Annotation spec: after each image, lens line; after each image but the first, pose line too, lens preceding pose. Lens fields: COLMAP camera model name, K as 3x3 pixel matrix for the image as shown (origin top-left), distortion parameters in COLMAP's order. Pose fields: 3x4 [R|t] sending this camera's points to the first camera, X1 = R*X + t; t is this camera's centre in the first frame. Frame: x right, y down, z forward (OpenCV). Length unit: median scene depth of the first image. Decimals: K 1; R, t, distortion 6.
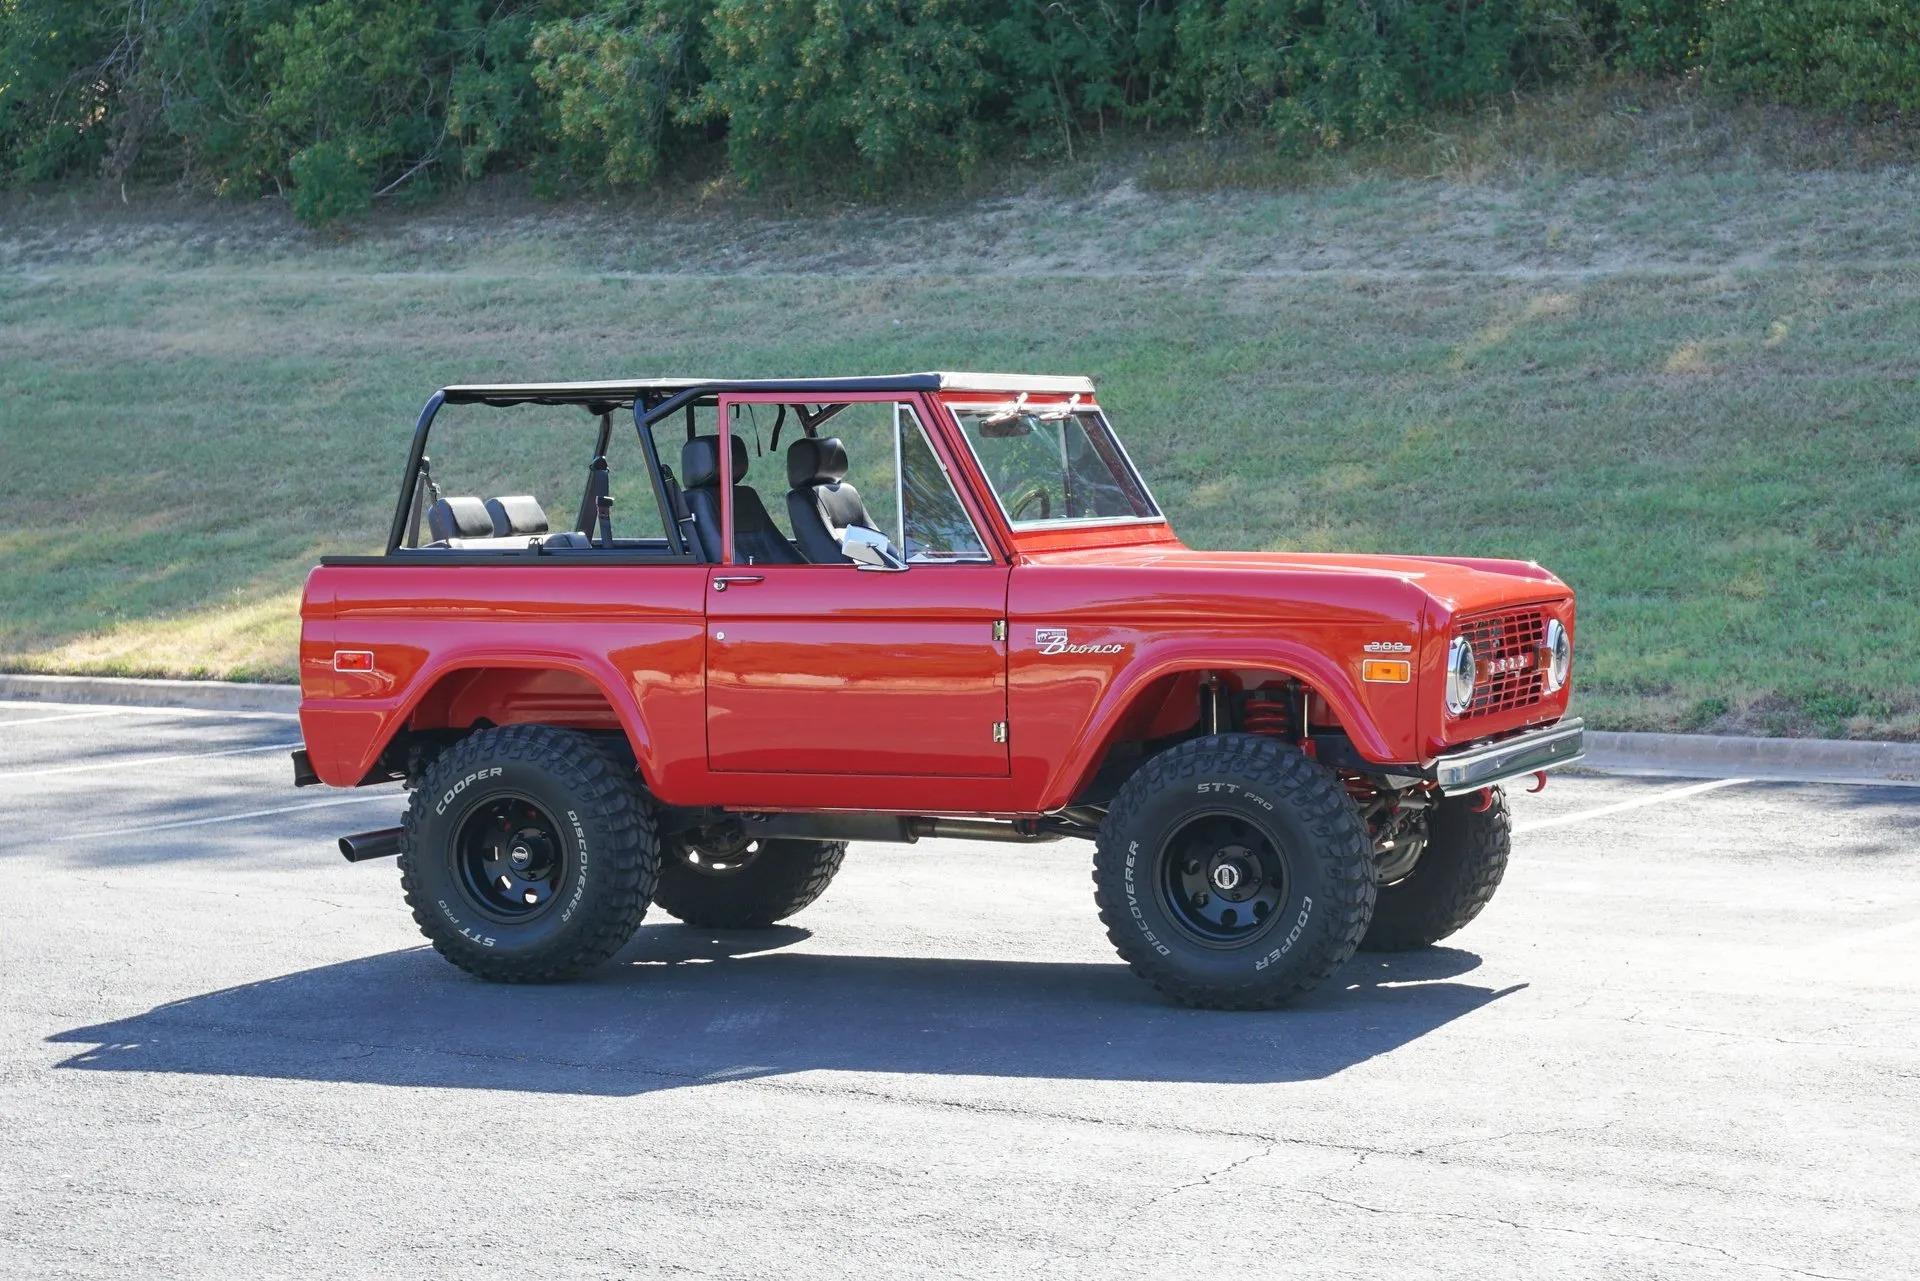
lens RADIAL K [[3445.6, 0, 960.0], [0, 3445.6, 640.5], [0, 0, 1]] dist [-0.004895, -0.150210]
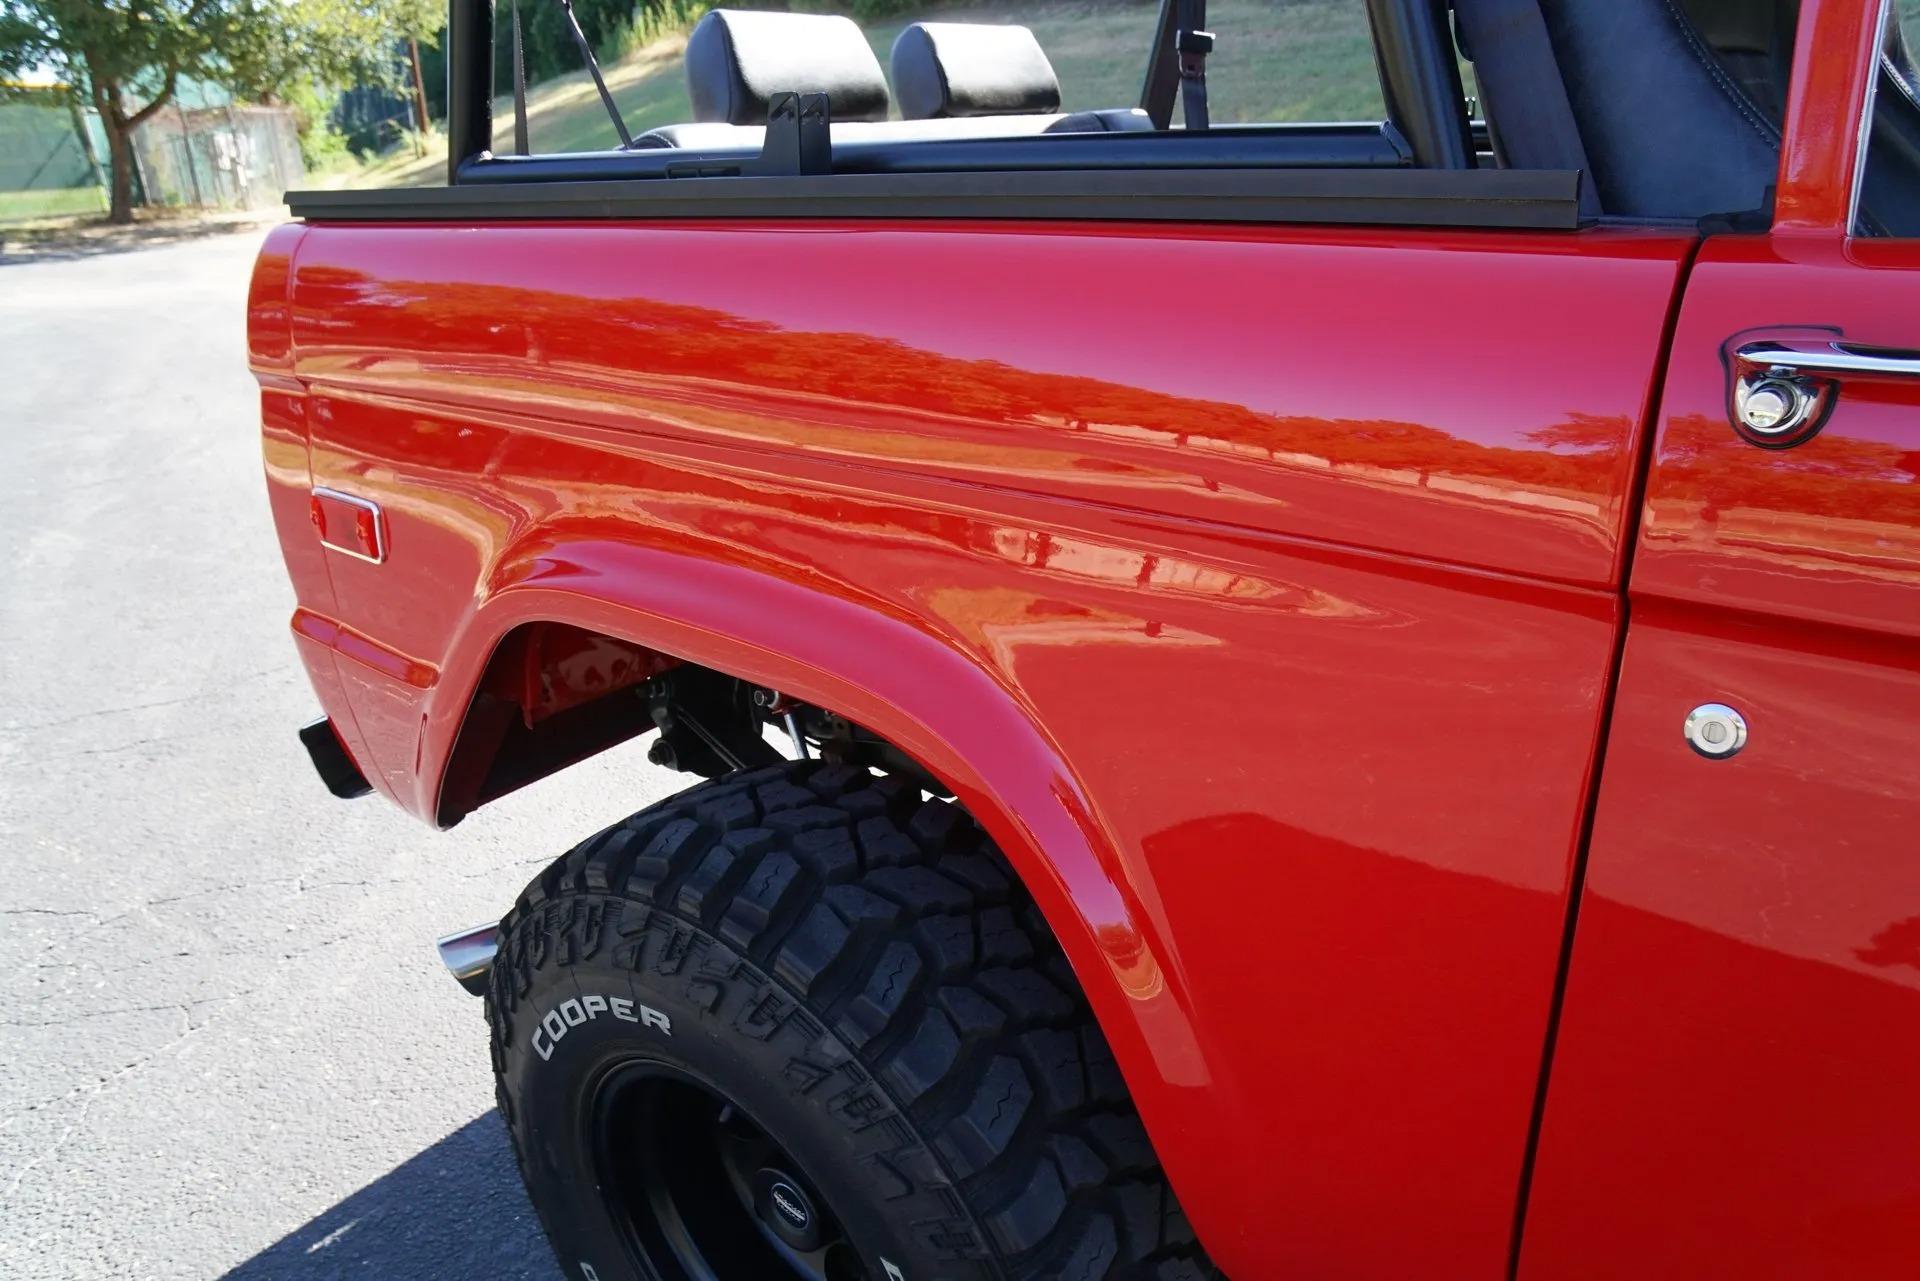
lens RADIAL K [[1343.9, 0, 960.0], [0, 1343.9, 640.5], [0, 0, 1]] dist [-0.133605, 0.107499]
pose [[0.949071, 0.093196, -0.300962, -0.082565], [0.008415, 0.947410, 0.319910, -0.023432], [0.314949, -0.306150, 0.898376, 0.916955]]
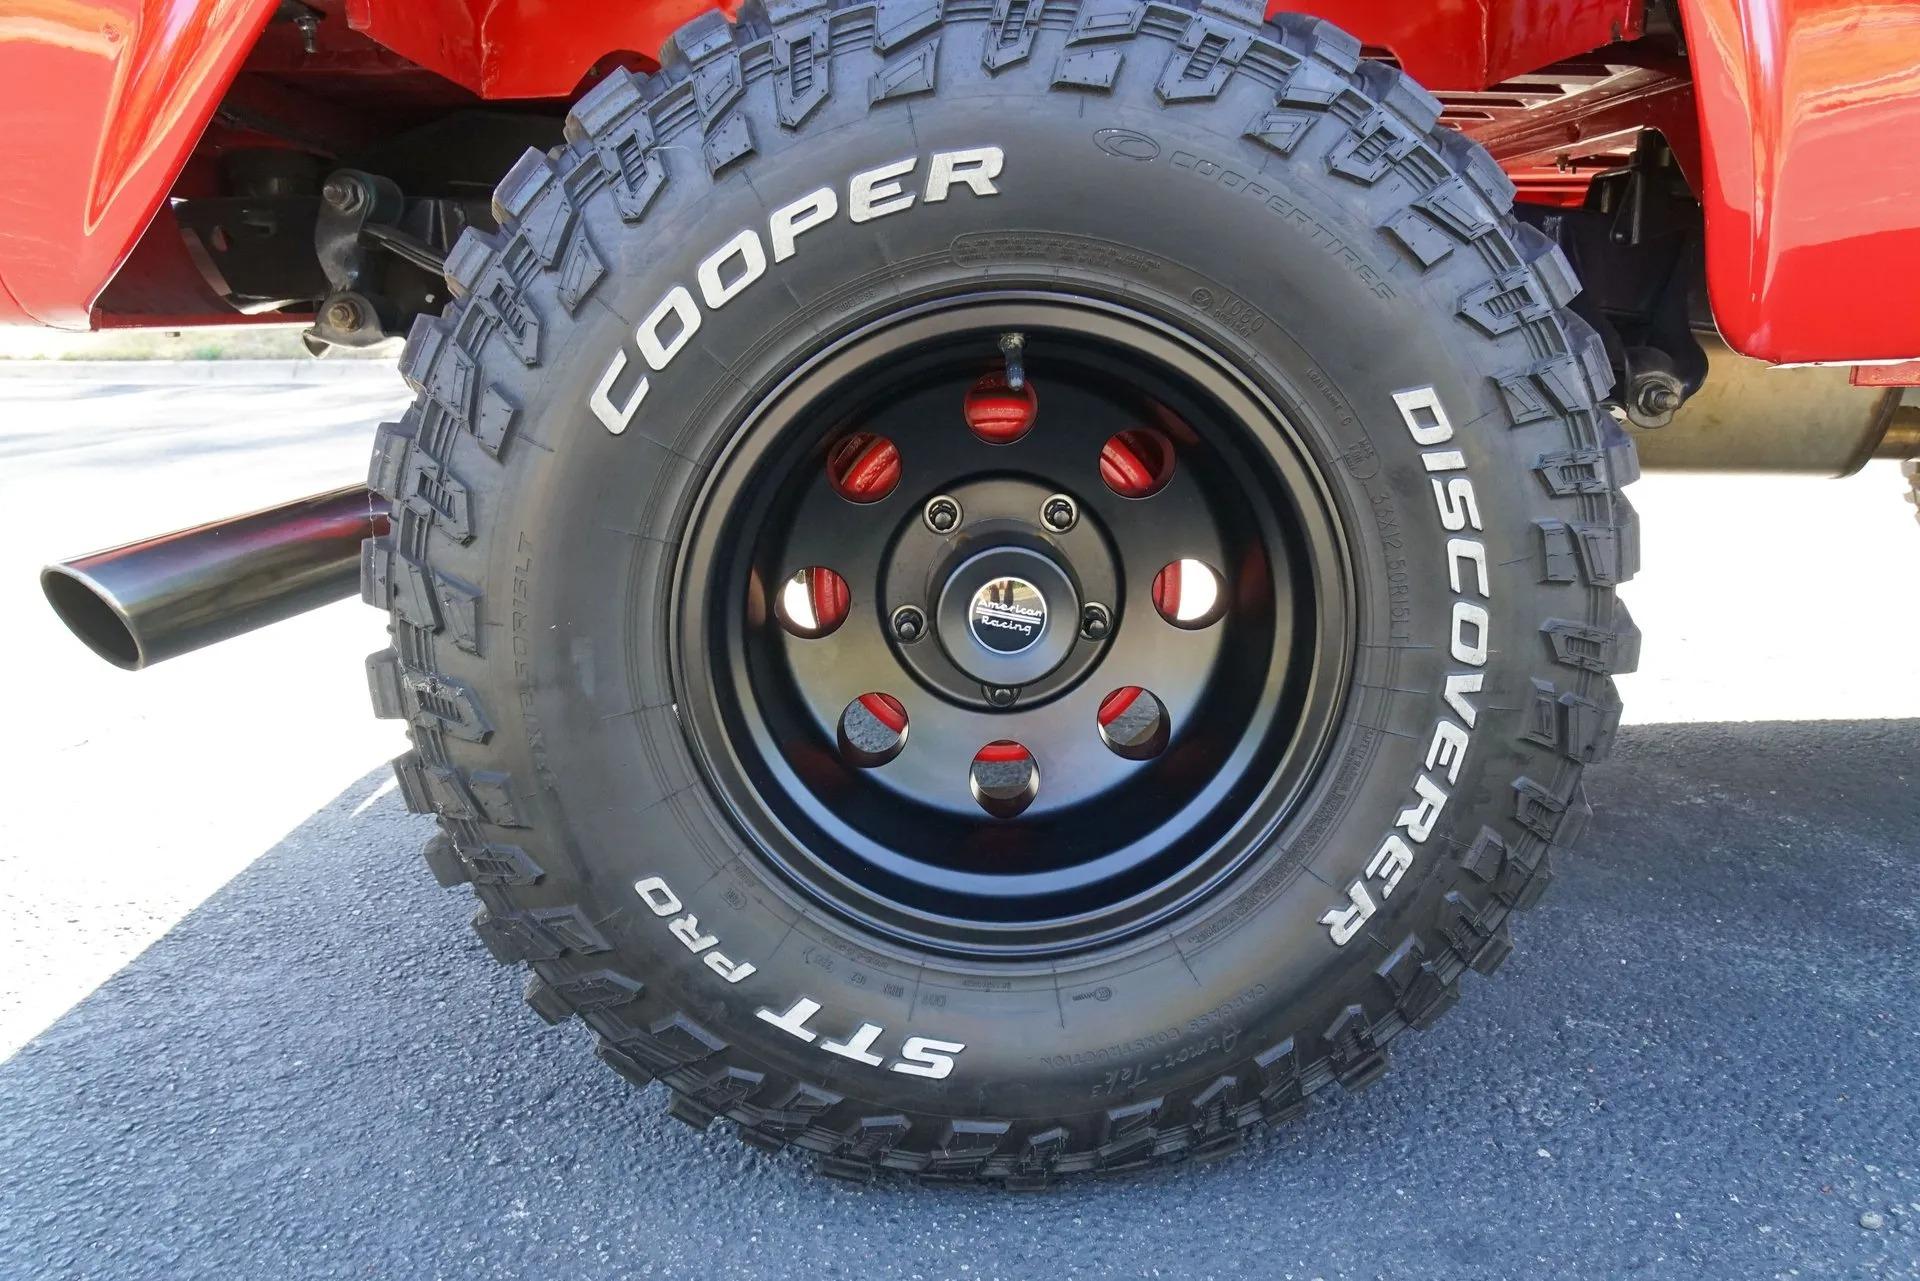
lens RADIAL K [[1343.9, 0, 960.0], [0, 1343.9, 640.5], [0, 0, 1]] dist [-0.133605, 0.107499]
pose [[0.932922, -0.083481, 0.350267, -0.159496], [0.009161, 0.977941, 0.208679, 0.047097], [-0.359961, -0.191472, 0.913108, 0.928086]]
